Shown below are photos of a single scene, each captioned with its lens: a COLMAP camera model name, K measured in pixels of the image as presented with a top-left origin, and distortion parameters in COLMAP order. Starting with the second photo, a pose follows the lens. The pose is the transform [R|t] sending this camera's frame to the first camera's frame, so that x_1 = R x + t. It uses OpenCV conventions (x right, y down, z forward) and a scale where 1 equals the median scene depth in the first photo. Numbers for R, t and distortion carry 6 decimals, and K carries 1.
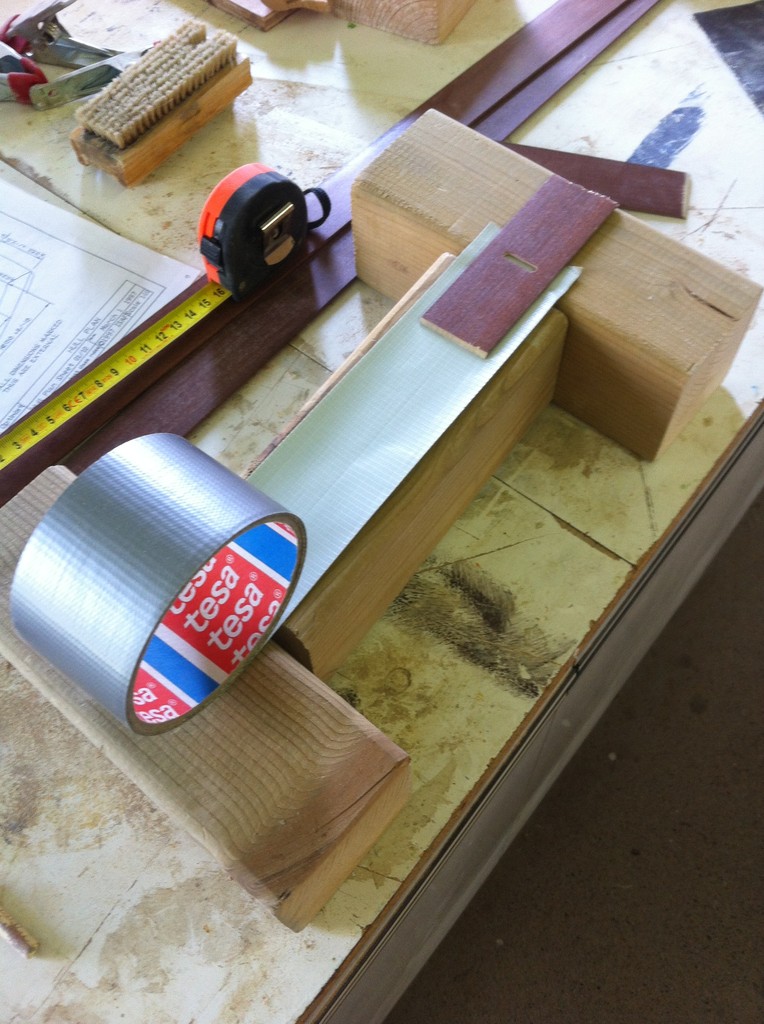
lens RADIAL K [[1025.4, 0, 399.7], [0, 1025.4, 510.4], [0, 0, 1]] dist [0.025128, -0.255273]
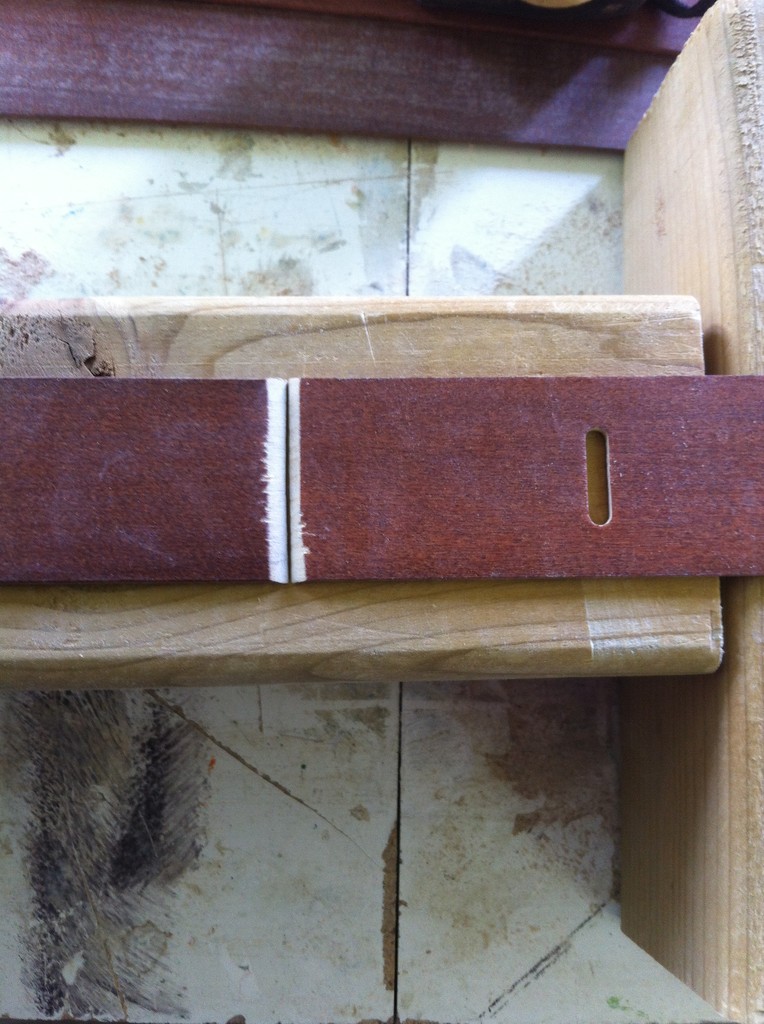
lens RADIAL K [[1025.4, 0, 399.7], [0, 1025.4, 510.4], [0, 0, 1]] dist [0.025128, -0.255273]
pose [[0.600001, 0.797747, -0.059989, 0.060312], [-0.728072, 0.575592, 0.372298, -0.258854], [0.331528, -0.179703, 0.926173, 0.568880]]
